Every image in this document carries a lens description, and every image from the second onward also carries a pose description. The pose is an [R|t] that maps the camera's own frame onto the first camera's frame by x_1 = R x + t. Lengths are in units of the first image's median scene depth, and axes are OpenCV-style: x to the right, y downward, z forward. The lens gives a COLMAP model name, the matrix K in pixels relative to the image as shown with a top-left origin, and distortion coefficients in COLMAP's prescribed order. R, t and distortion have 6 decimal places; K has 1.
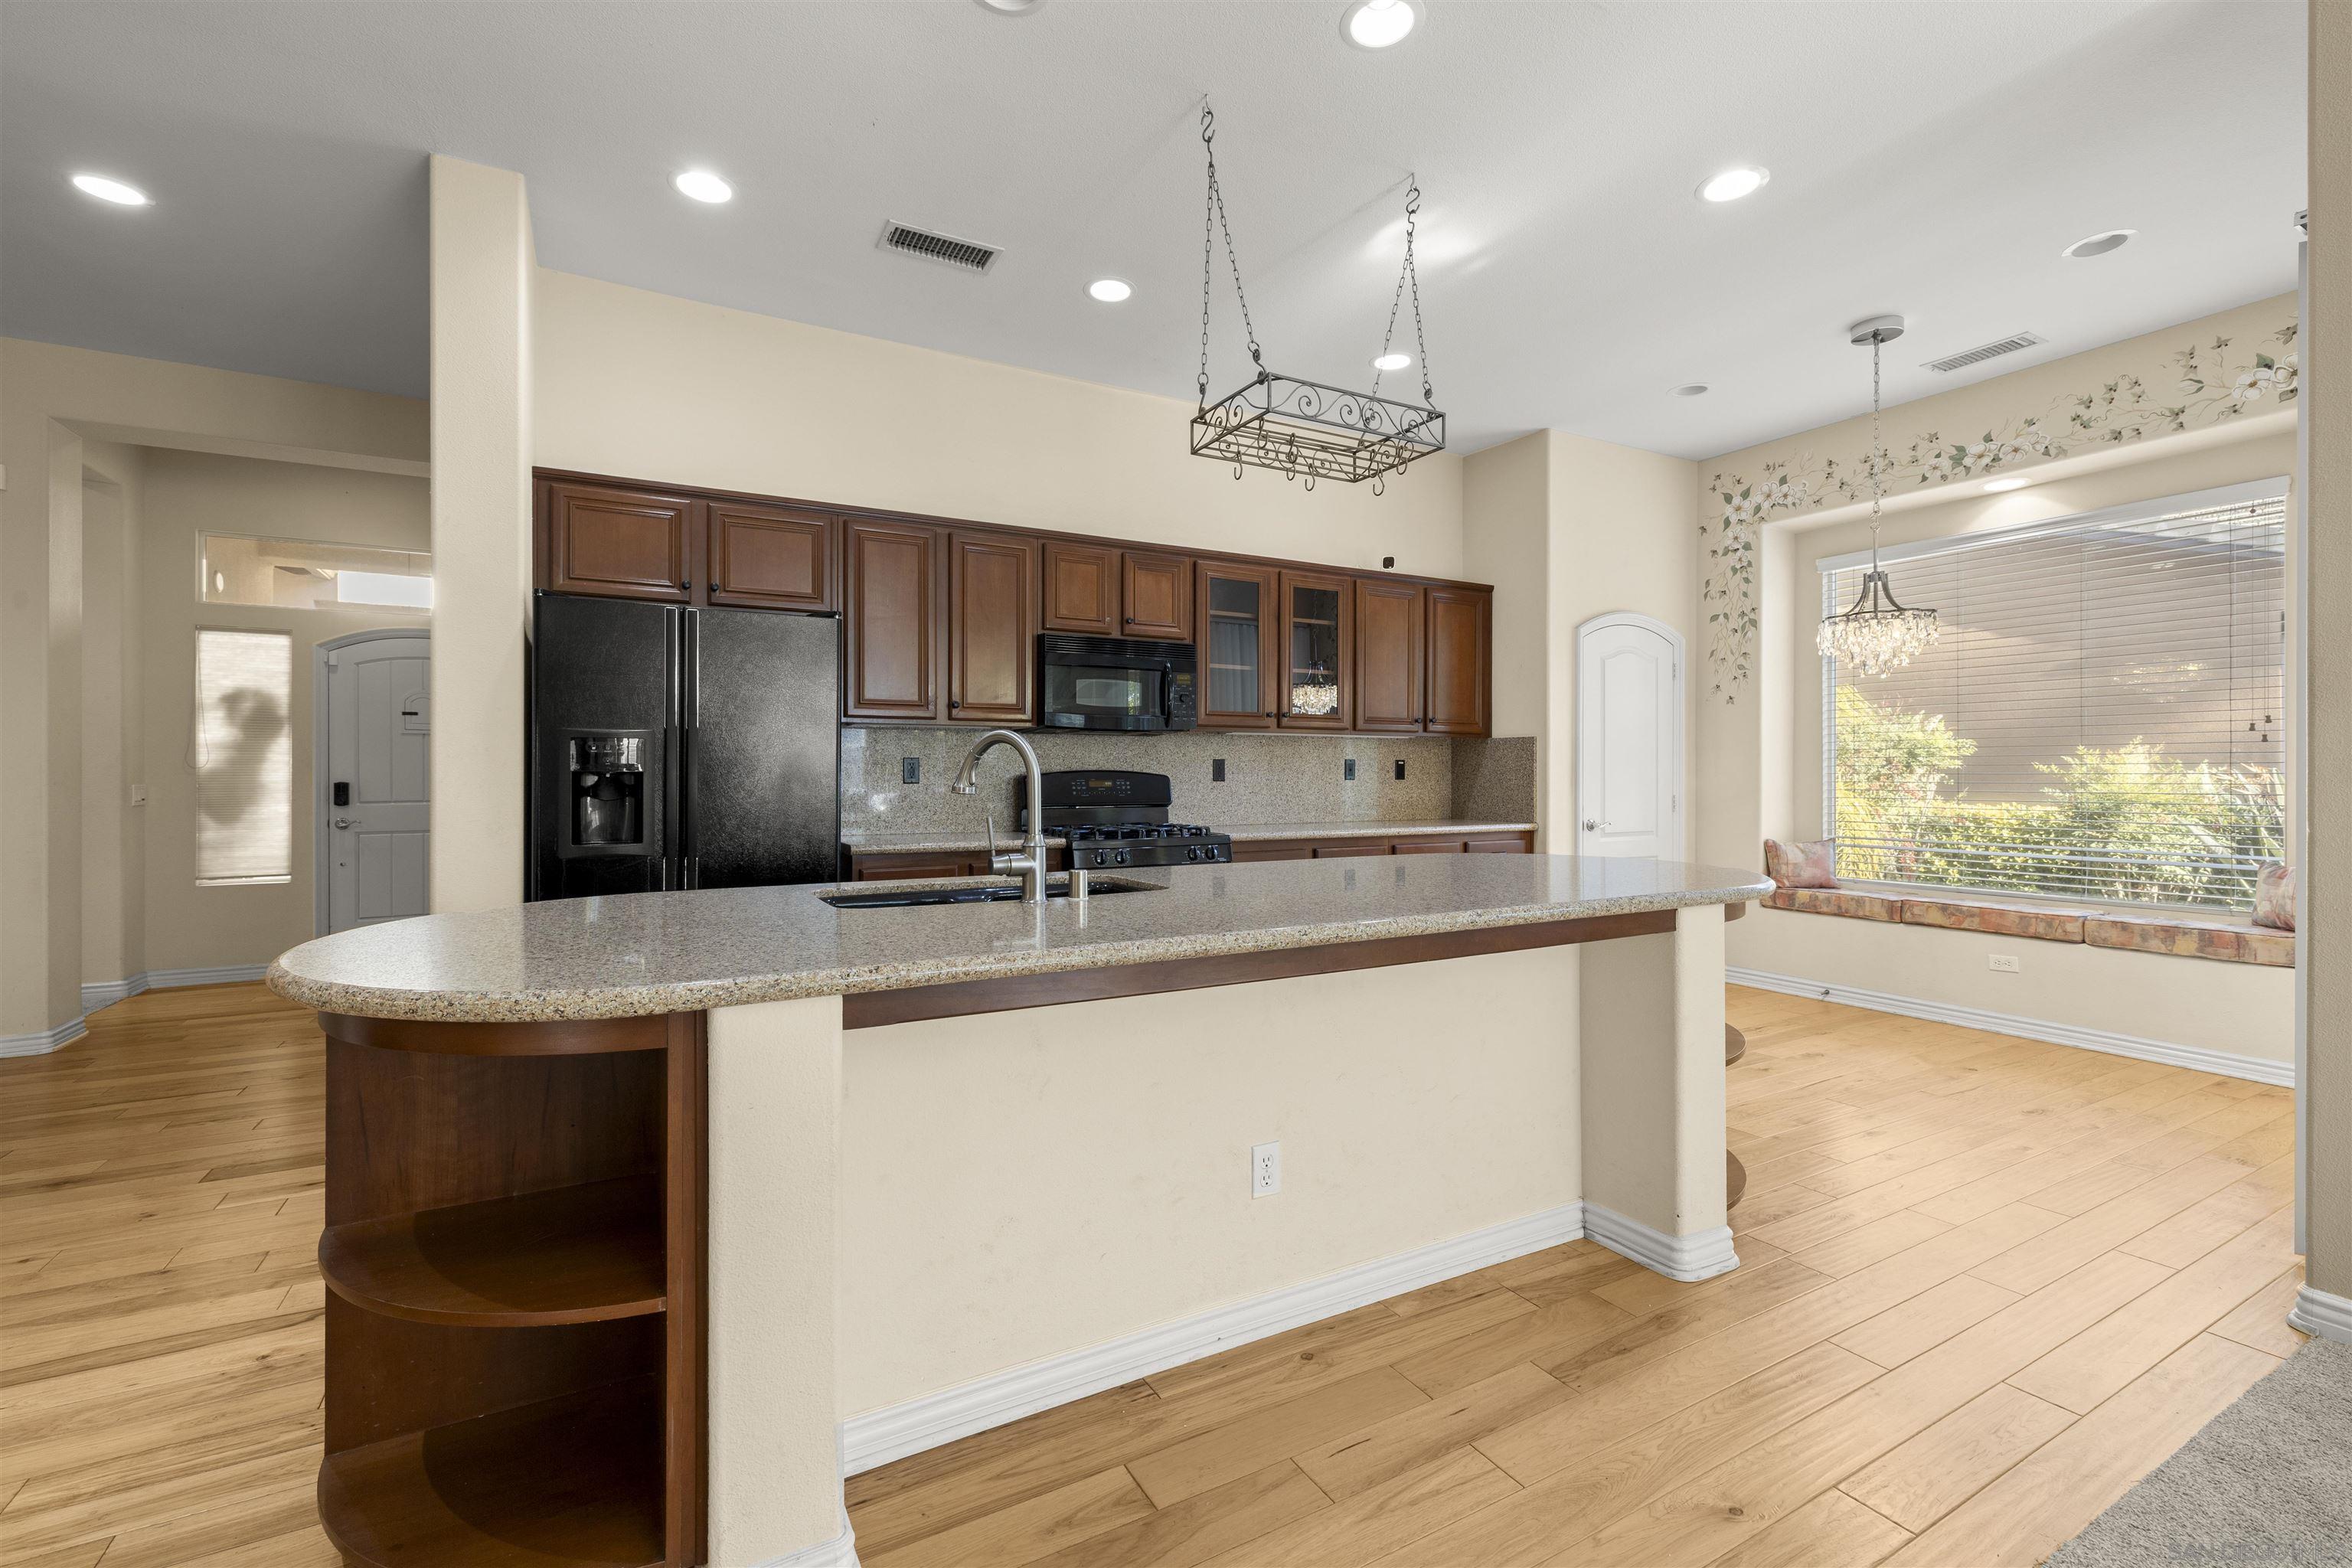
lens RADIAL K [[1013.5, 0, 1176.5], [0, 1013.5, 774.5], [0, 0, 1]] dist [0.001526, 0.000067]
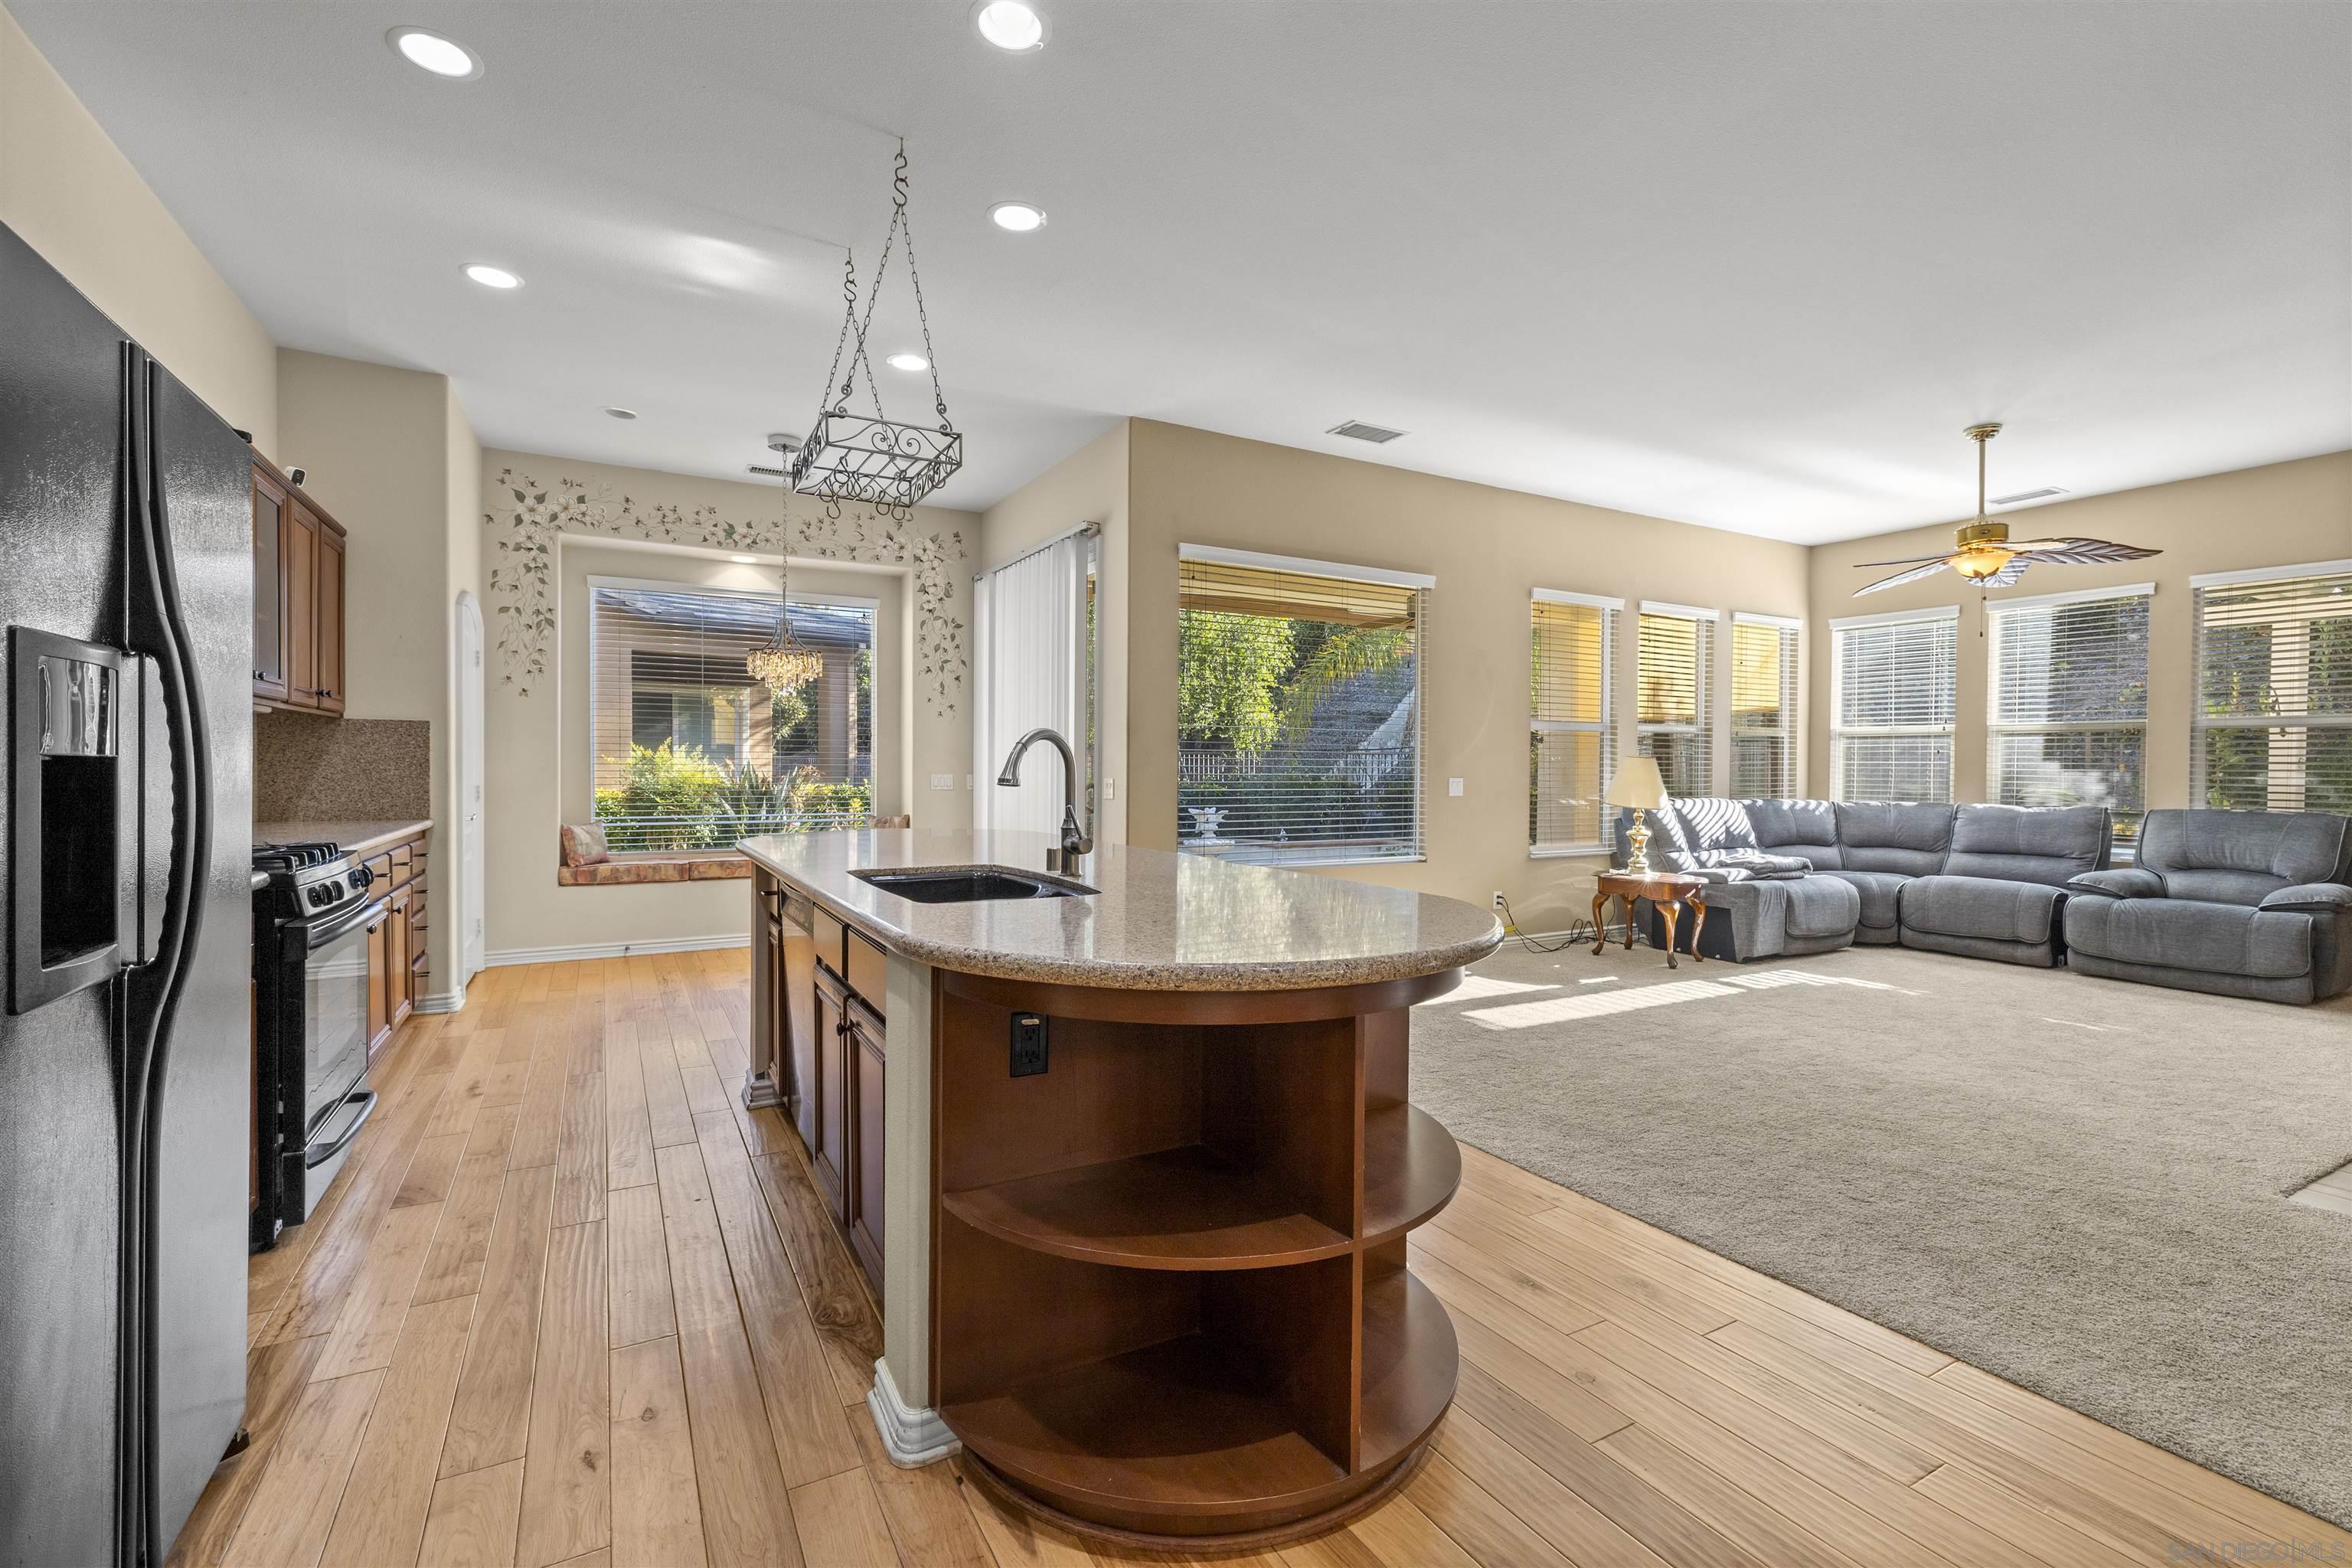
lens RADIAL K [[1020.0, 0, 1183.2], [0, 1020.0, 777.2], [0, 0, 1]] dist [-0.000453, 0.000176]
pose [[-0.004319, -0.010461, 0.999936, -0.543656], [-0.005715, 0.999929, 0.010436, -0.001448], [-0.999974, -0.005669, -0.004378, 0.357283]]
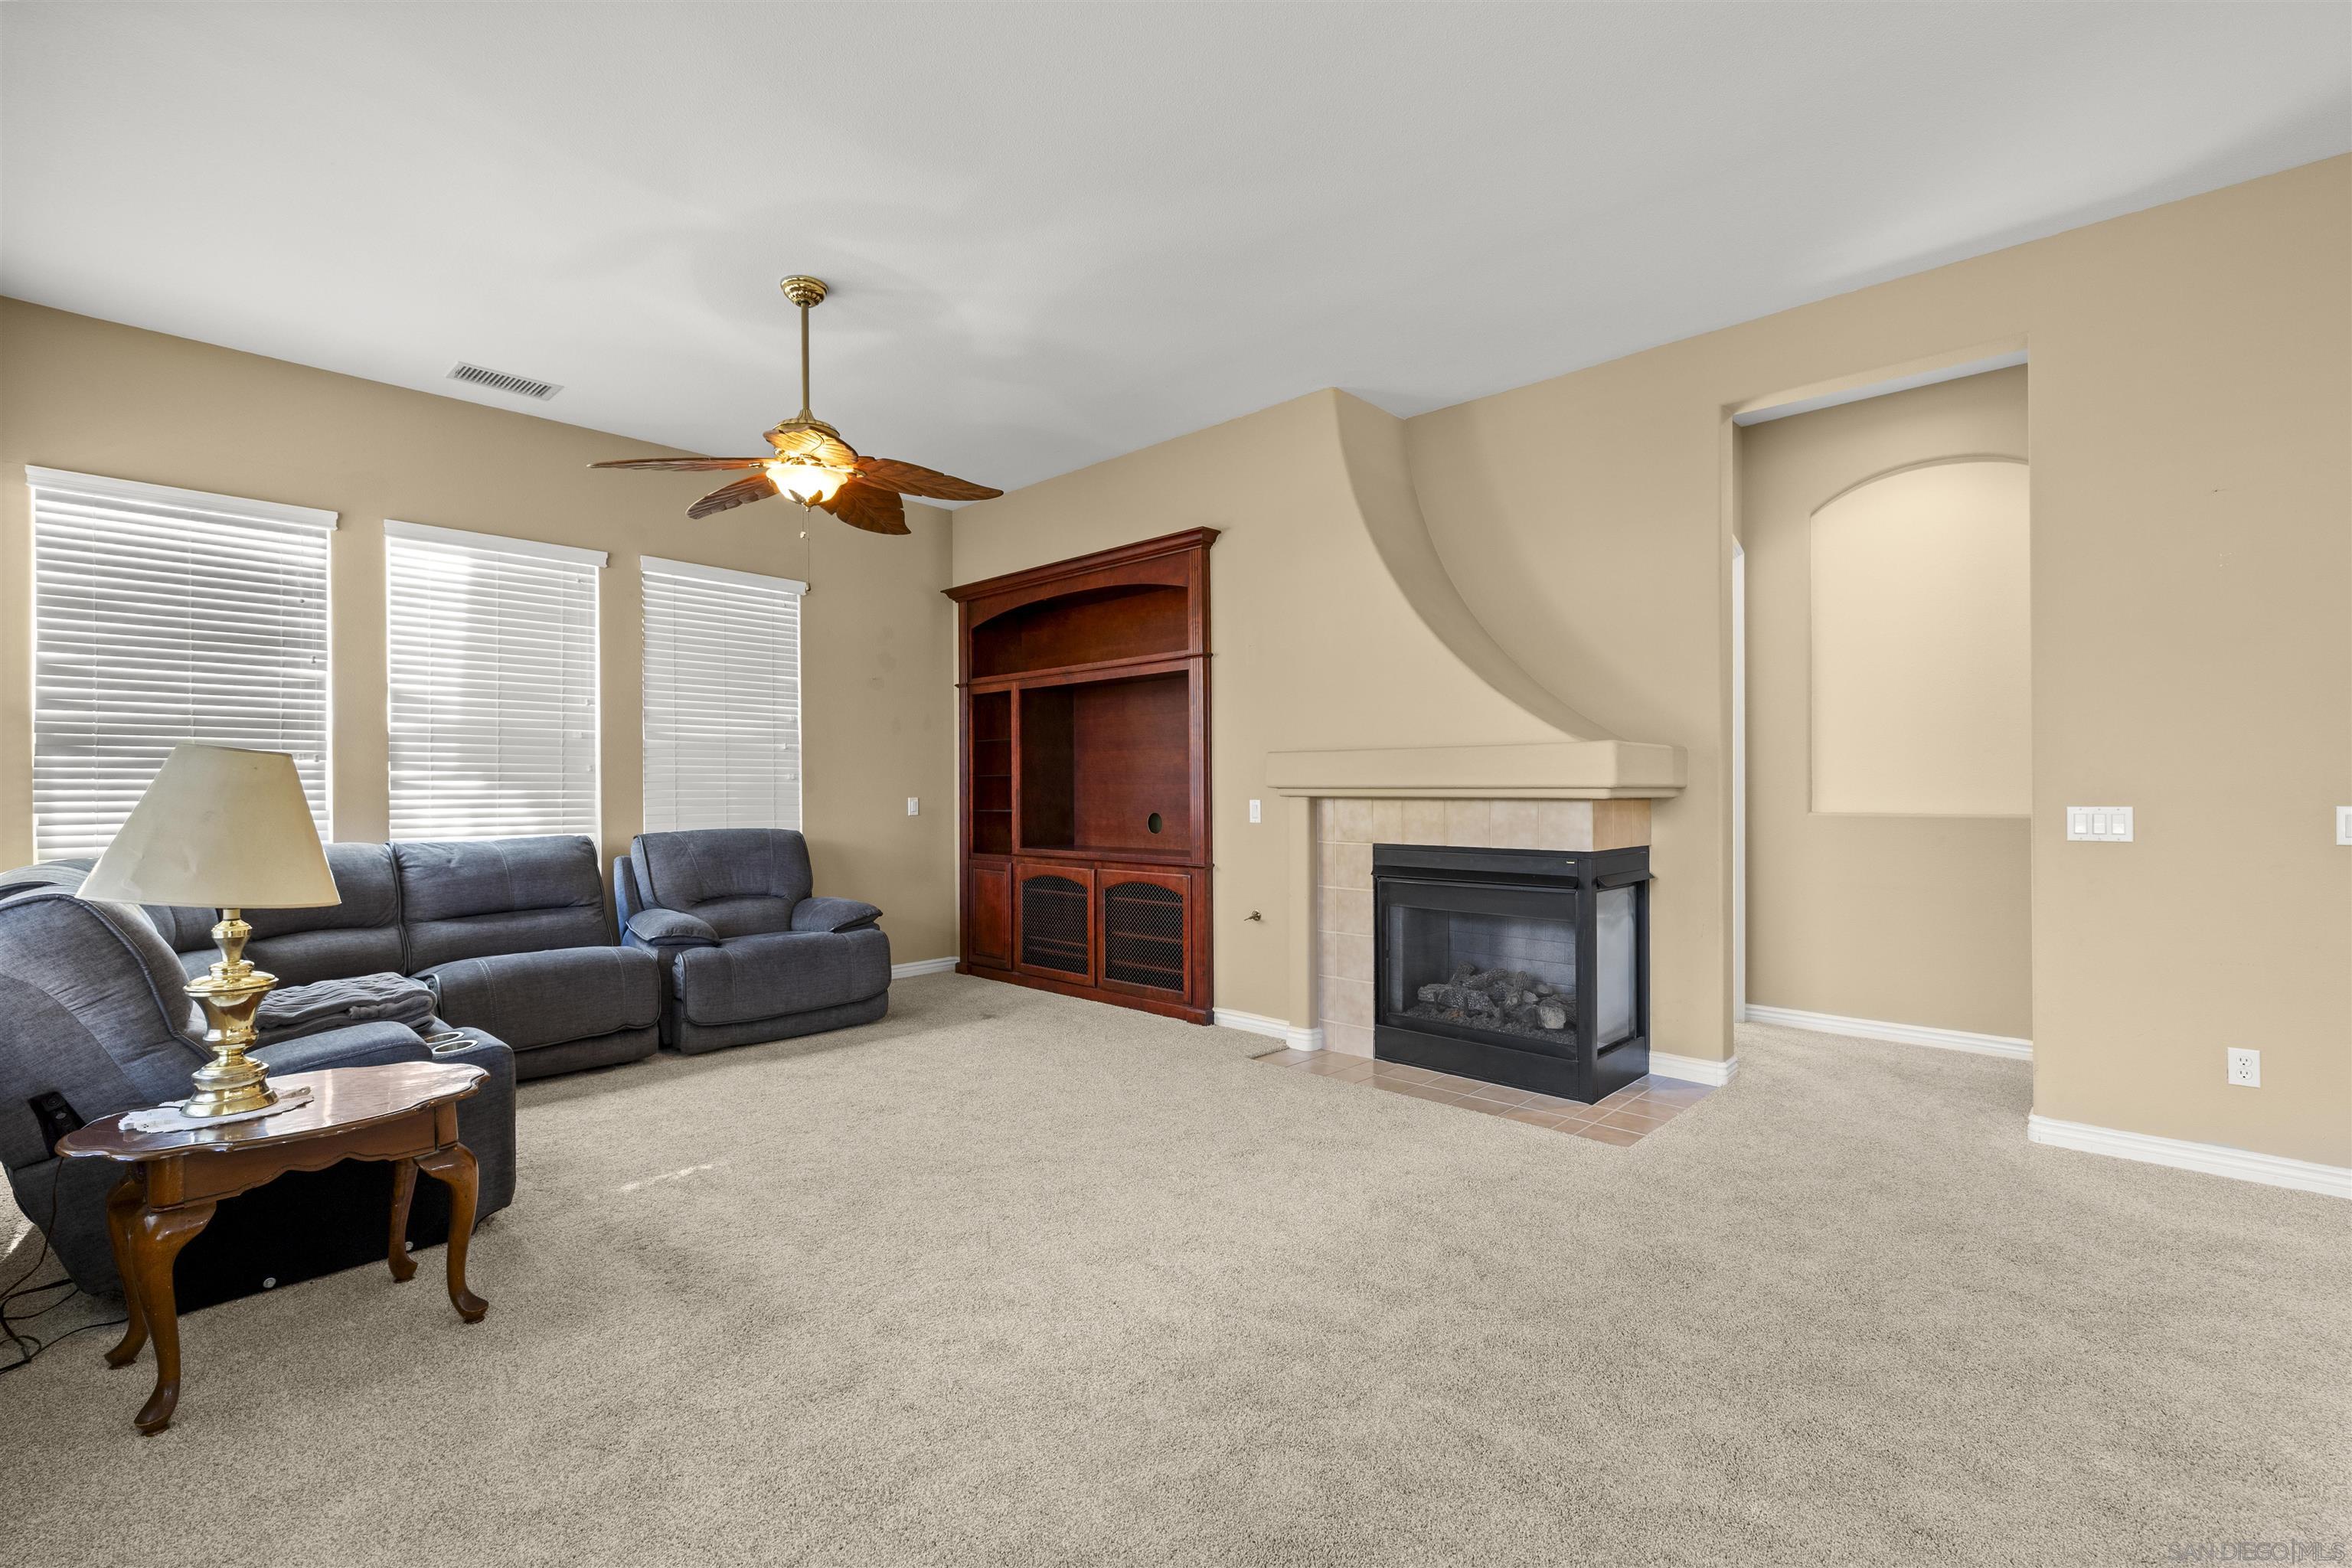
lens RADIAL K [[1026.9, 0, 1172.1], [0, 1026.9, 793.7], [0, 0, 1]] dist [-0.000664, -0.000115]
pose [[-0.957095, 0.003603, -0.289753, 0.449563], [0.001733, 0.999976, 0.006711, -0.001970], [0.289770, 0.005921, -0.957078, 0.303243]]
